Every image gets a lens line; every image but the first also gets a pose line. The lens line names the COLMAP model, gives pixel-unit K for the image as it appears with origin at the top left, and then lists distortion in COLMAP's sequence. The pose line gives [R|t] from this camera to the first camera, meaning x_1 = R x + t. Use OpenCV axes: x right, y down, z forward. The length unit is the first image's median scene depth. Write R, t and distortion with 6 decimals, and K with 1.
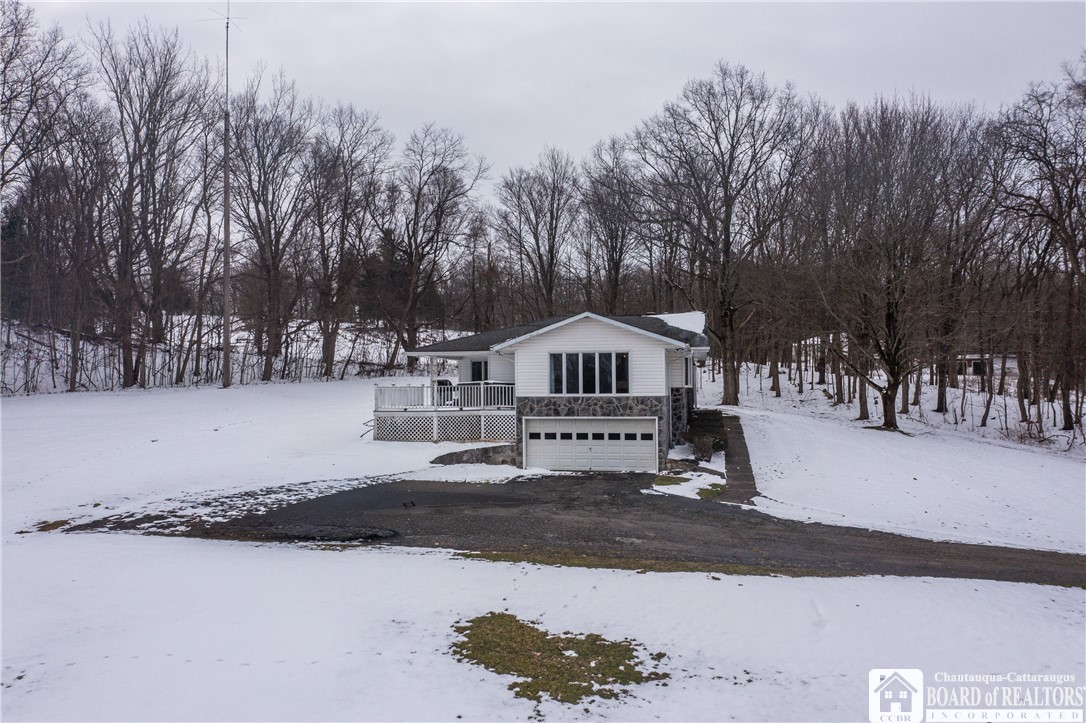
lens RADIAL K [[861.5, 0, 544.5], [0, 861.5, 363.7], [0, 0, 1]] dist [-0.040218, 0.010748]
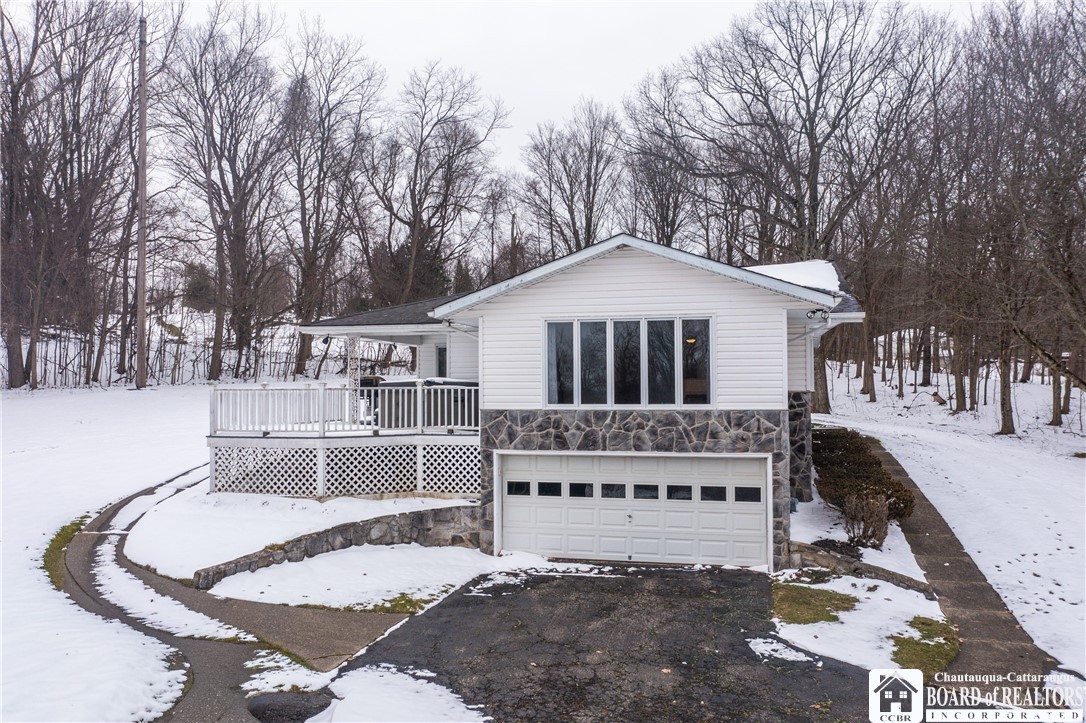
lens RADIAL K [[861.5, 0, 541.0], [0, 861.5, 365.4], [0, 0, 1]] dist [-0.040218, 0.010748]
pose [[0.998340, 0.000722, -0.057587, 0.030341], [-0.000687, 1.000000, 0.000627, 0.012276], [0.057587, -0.000587, 0.998340, 0.499211]]
